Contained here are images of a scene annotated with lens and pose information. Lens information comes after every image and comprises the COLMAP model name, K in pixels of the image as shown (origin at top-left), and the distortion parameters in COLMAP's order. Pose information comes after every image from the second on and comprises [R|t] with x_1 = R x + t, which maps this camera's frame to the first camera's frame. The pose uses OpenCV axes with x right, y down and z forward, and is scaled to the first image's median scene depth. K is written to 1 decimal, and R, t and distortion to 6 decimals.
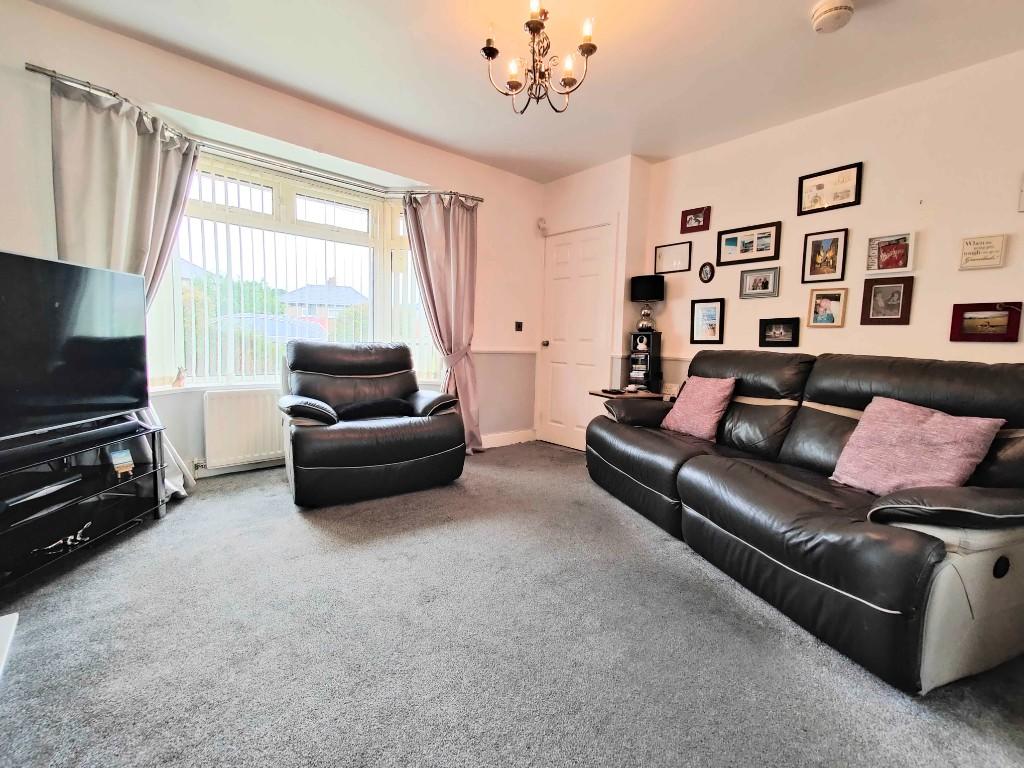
lens RADIAL K [[451.2, 0, 515.1], [0, 451.2, 384.1], [0, 0, 1]] dist [0.007070, 0.000030]
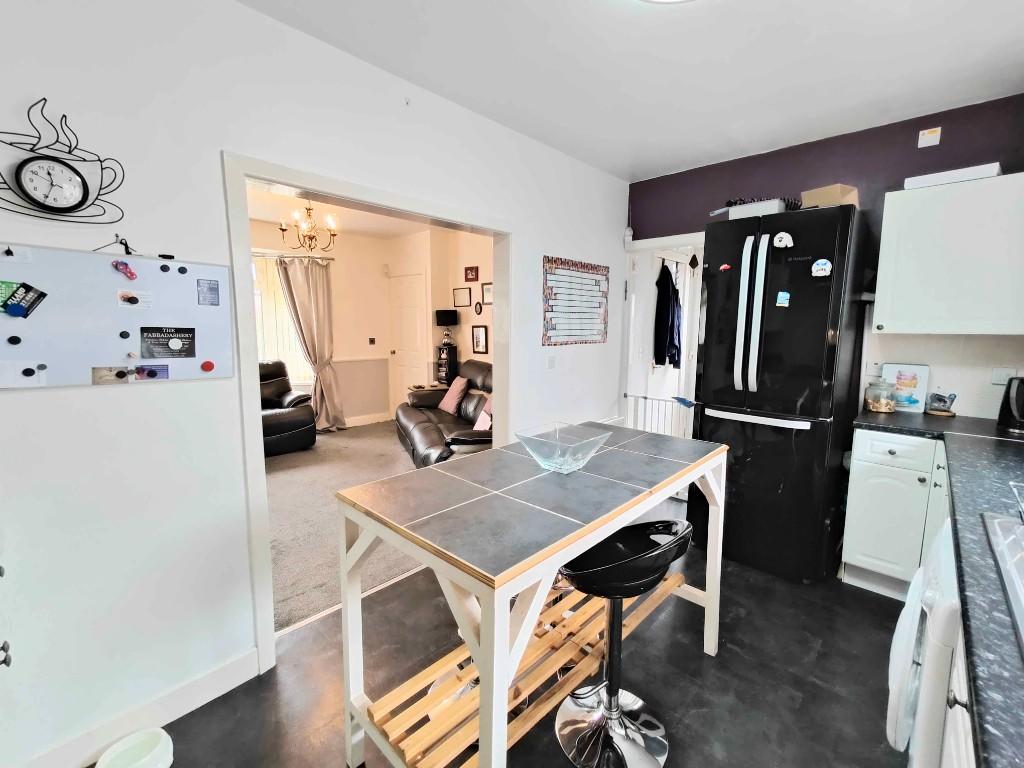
lens RADIAL K [[451.2, 0, 512.6], [0, 451.2, 380.8], [0, 0, 1]] dist [0.007070, 0.000030]
pose [[0.995155, -0.038448, 0.090484, 0.374916], [0.035148, 0.998667, 0.037789, -0.048417], [-0.091817, -0.034425, 0.995181, -0.559682]]
